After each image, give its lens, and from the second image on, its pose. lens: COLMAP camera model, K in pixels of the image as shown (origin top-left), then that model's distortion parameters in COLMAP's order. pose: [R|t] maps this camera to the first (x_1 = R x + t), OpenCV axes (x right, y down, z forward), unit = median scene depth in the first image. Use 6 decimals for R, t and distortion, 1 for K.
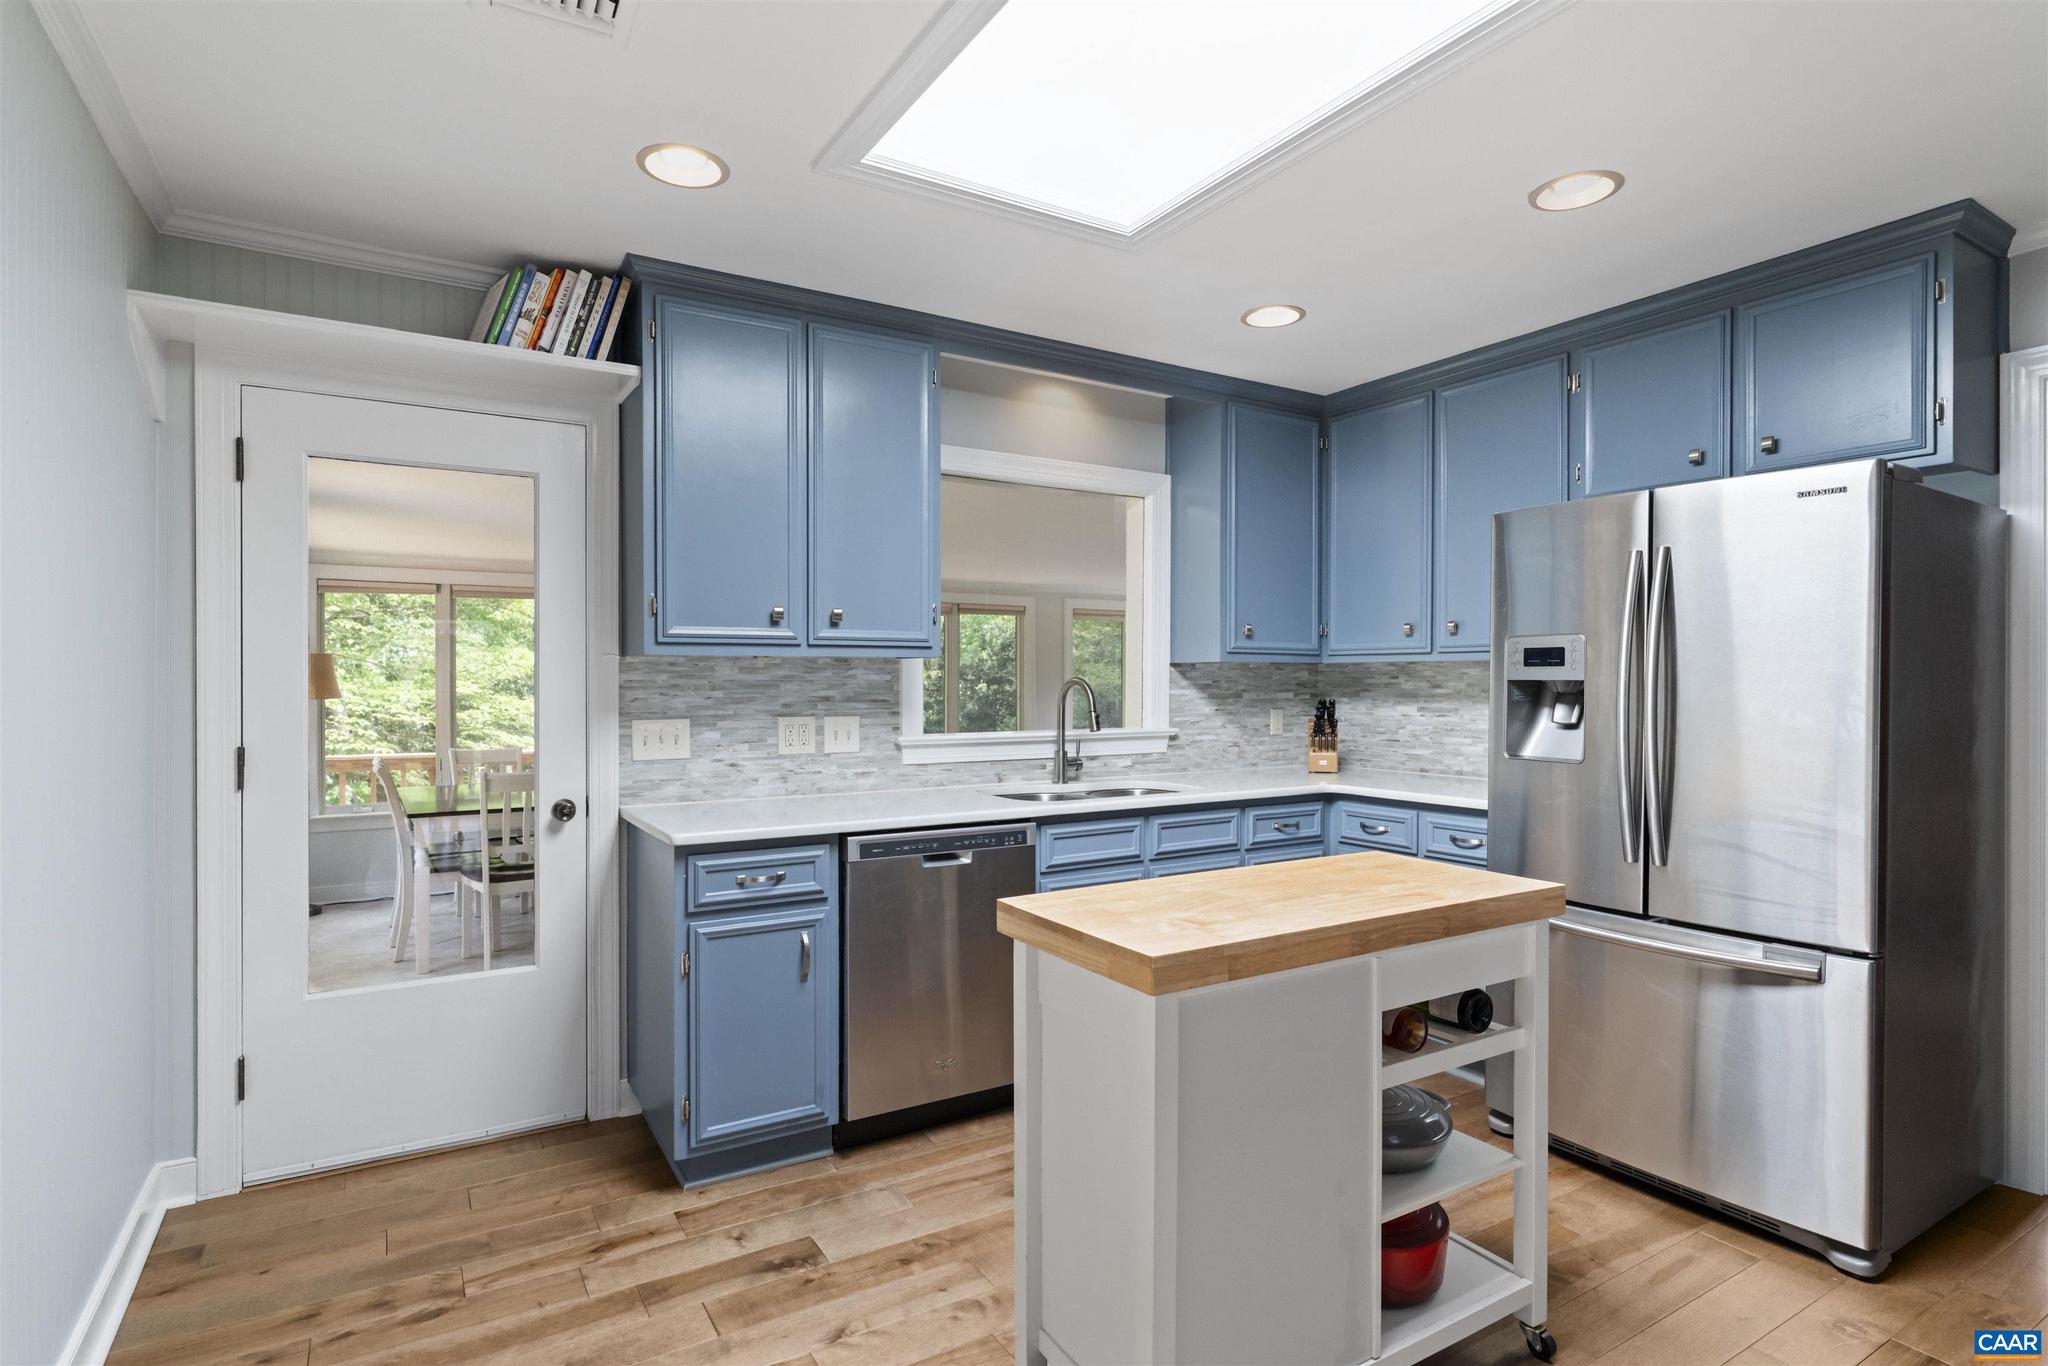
lens RADIAL K [[1040.3, 0, 1022.3], [0, 1040.3, 683.5], [0, 0, 1]] dist [0.004462, -0.000385]
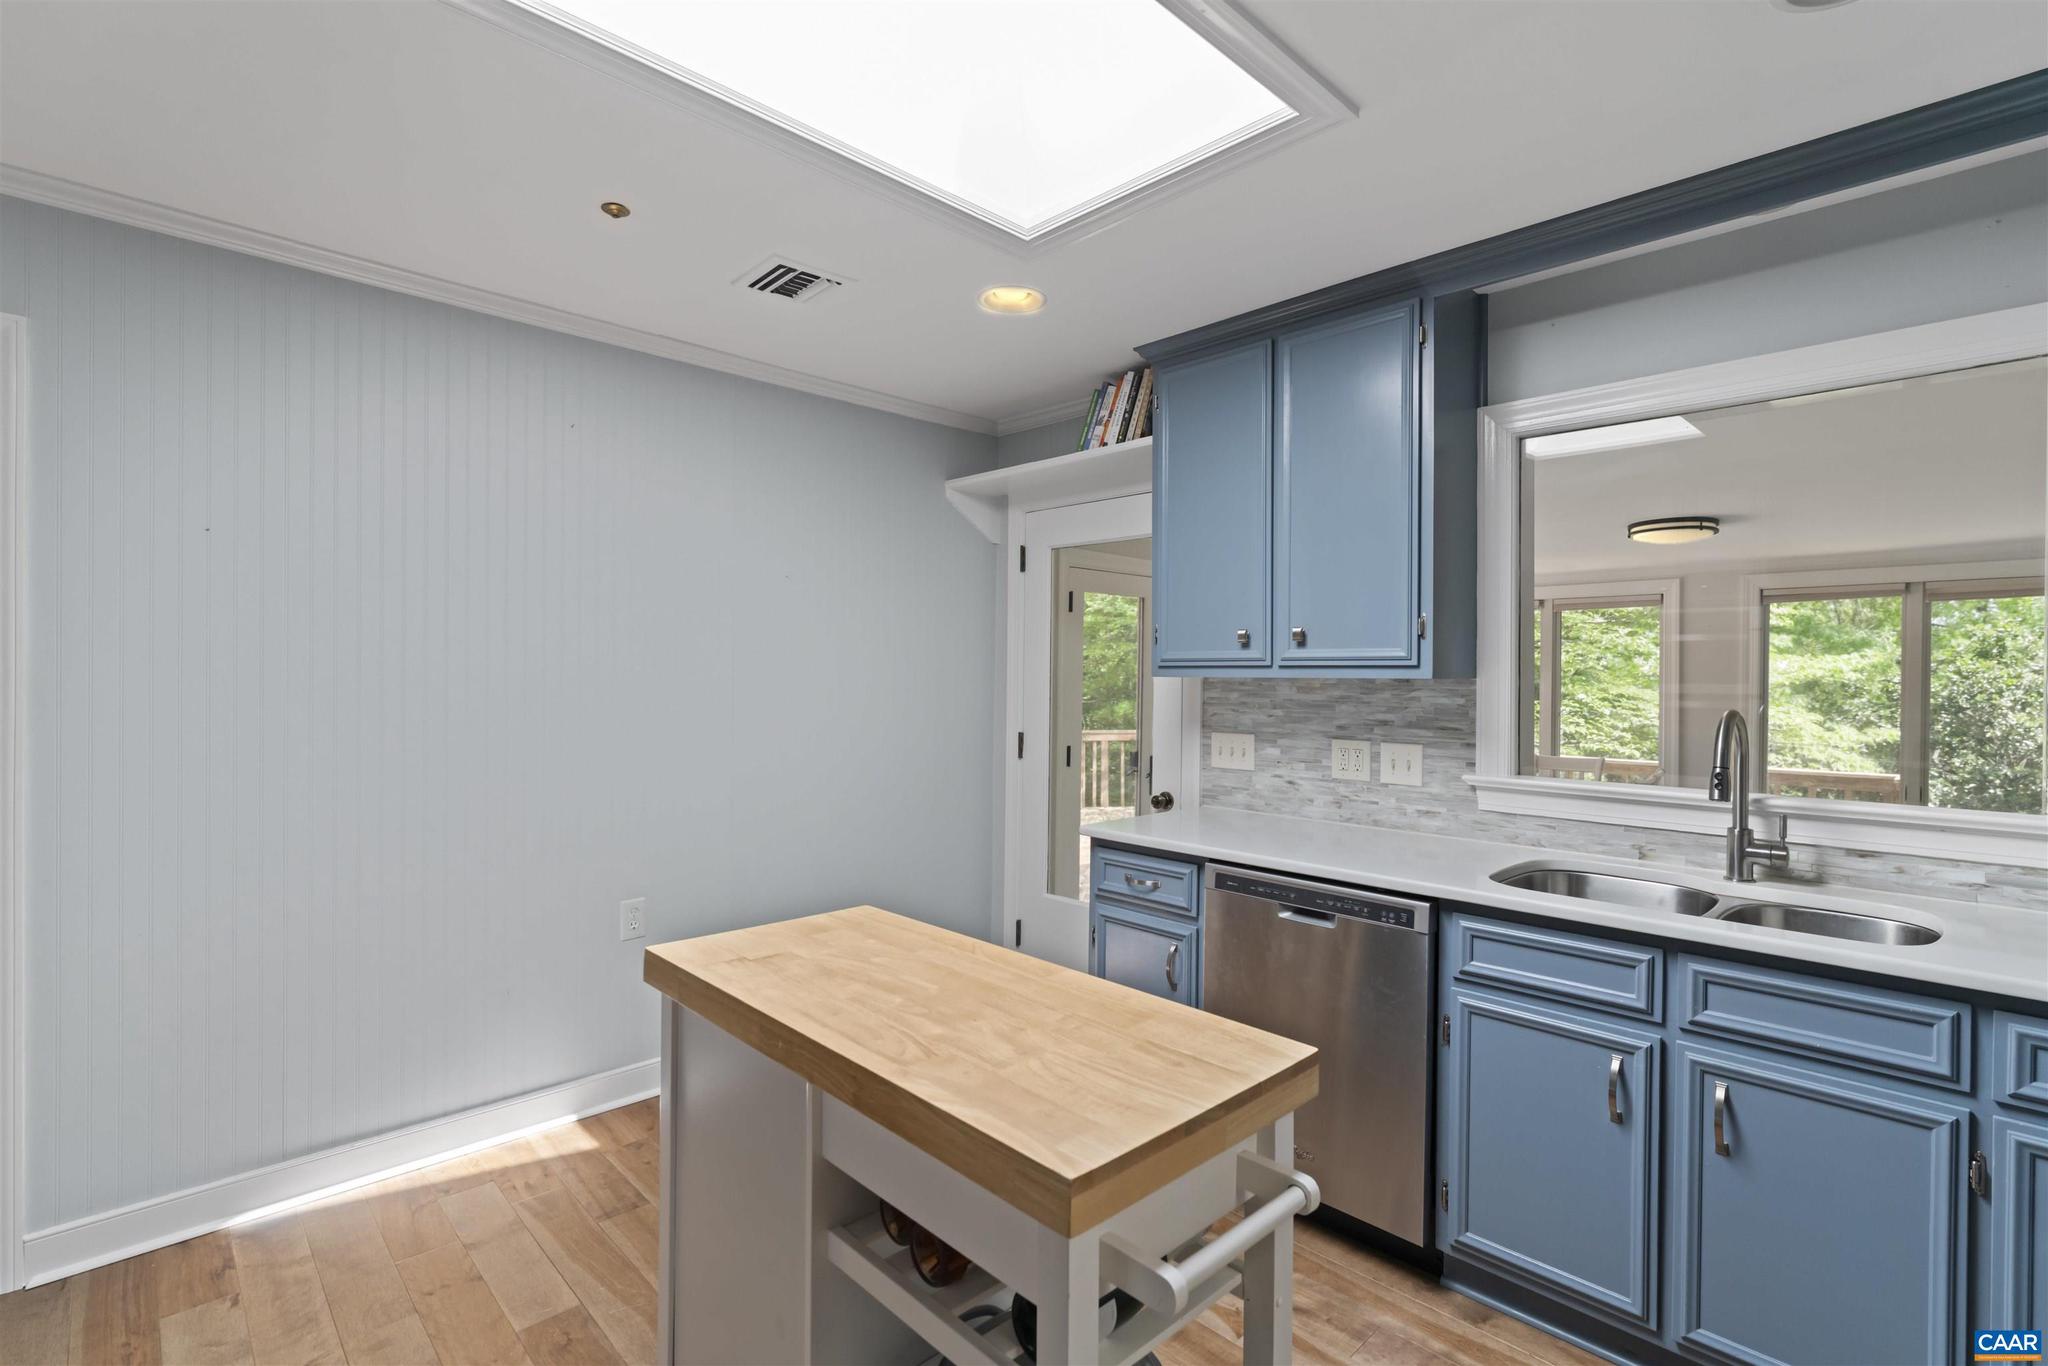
lens RADIAL K [[939.2, 0, 1031.0], [0, 939.2, 678.7], [0, 0, 1]] dist [-0.001455, -0.000165]
pose [[0.222582, 0.004646, -0.974903, 0.541433], [-0.014526, 0.999893, 0.001449, -0.020507], [0.974806, 0.013838, 0.222626, 0.520863]]
